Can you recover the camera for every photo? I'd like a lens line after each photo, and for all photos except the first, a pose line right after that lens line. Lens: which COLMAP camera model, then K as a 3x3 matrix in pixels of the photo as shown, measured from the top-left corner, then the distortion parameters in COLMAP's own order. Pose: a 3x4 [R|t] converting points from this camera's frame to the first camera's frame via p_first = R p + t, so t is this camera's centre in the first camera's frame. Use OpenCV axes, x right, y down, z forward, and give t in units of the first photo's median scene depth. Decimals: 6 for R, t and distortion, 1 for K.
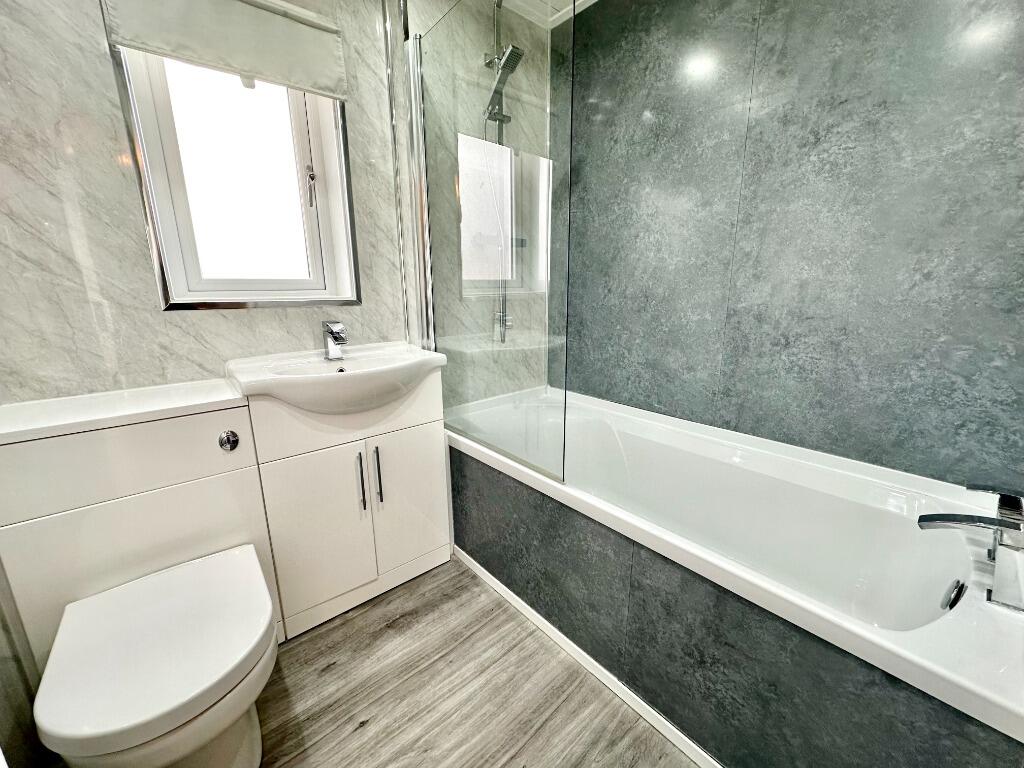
lens RADIAL K [[408.7, 0, 512.9], [0, 408.7, 383.7], [0, 0, 1]] dist [-0.002088, 0.000227]
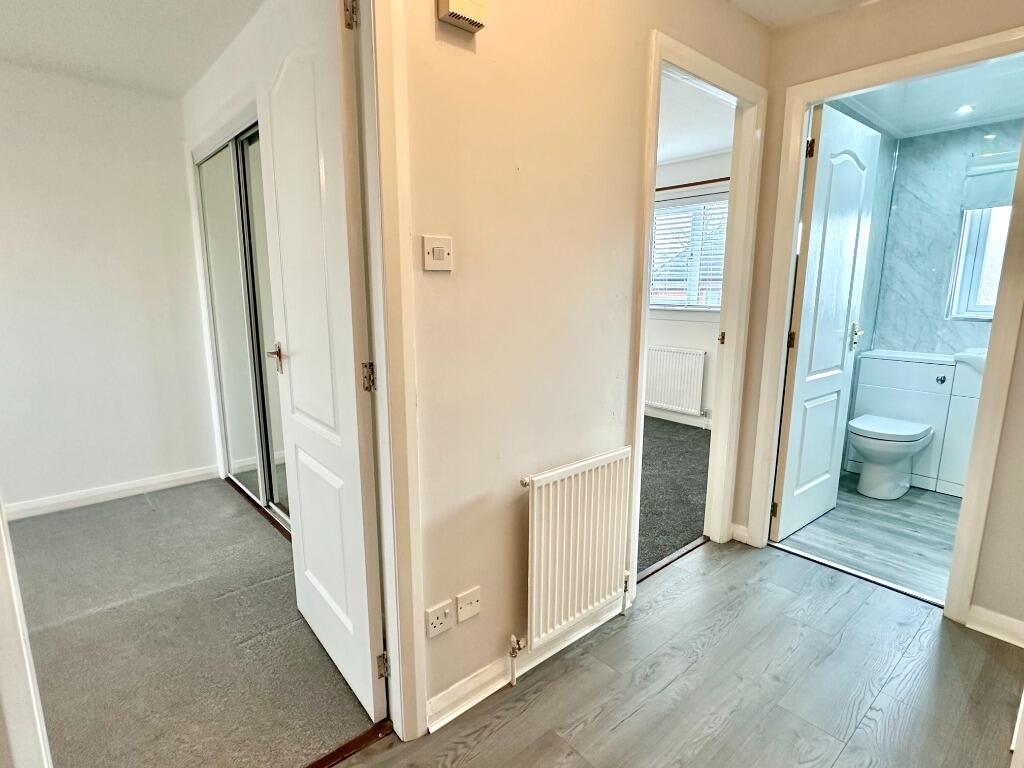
lens RADIAL K [[537.3, 0, 512.1], [0, 537.3, 386.1], [0, 0, 1]] dist [0.000574, 0.000103]
pose [[0.016618, 0.193090, -0.981040, 2.130626], [-0.236691, 0.954048, 0.183768, 0.188763], [0.971443, 0.229150, 0.061557, -1.431942]]
